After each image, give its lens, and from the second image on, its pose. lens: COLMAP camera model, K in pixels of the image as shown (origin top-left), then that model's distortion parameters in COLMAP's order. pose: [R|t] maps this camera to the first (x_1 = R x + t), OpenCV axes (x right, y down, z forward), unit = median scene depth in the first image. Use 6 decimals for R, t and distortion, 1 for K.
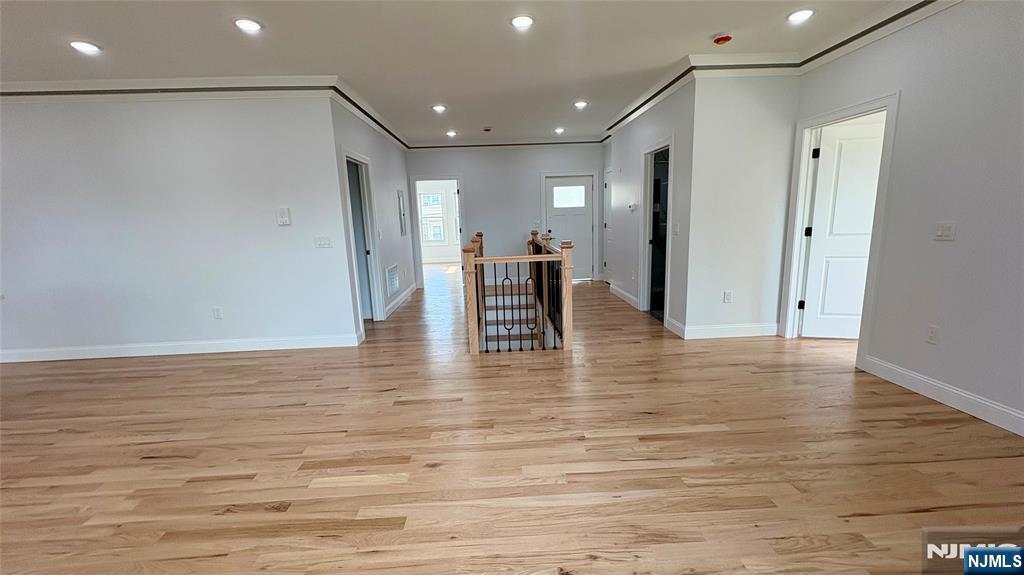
lens RADIAL K [[410.7, 0, 508.9], [0, 410.7, 290.4], [0, 0, 1]] dist [-0.001453, -0.000085]
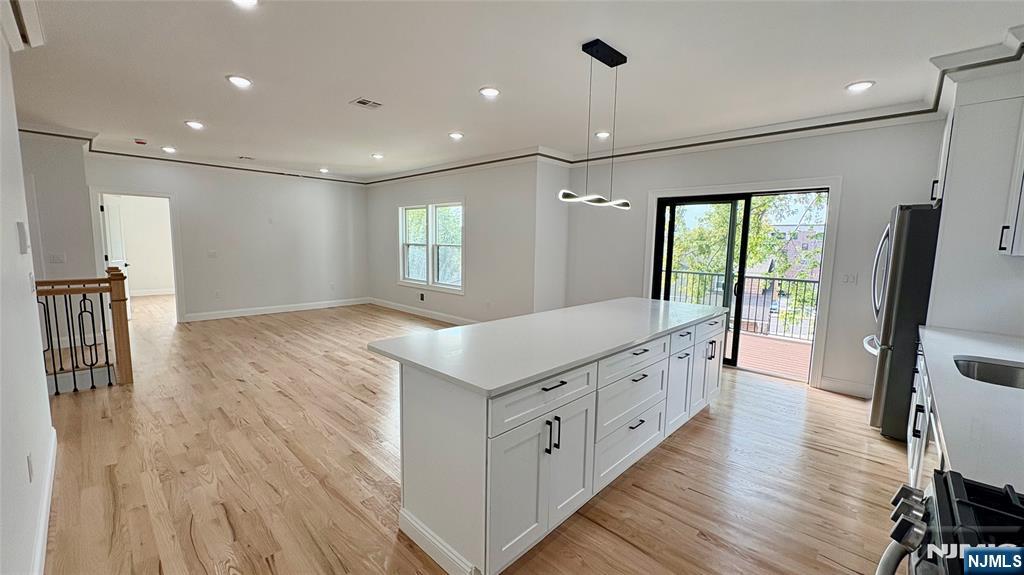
lens RADIAL K [[410.7, 0, 514.0], [0, 410.7, 288.4], [0, 0, 1]] dist [-0.001453, -0.000085]
pose [[-0.694771, -0.058795, 0.716824, -1.859910], [0.137966, 0.967250, 0.213057, -0.203411], [-0.705874, 0.246924, -0.663905, 1.218518]]
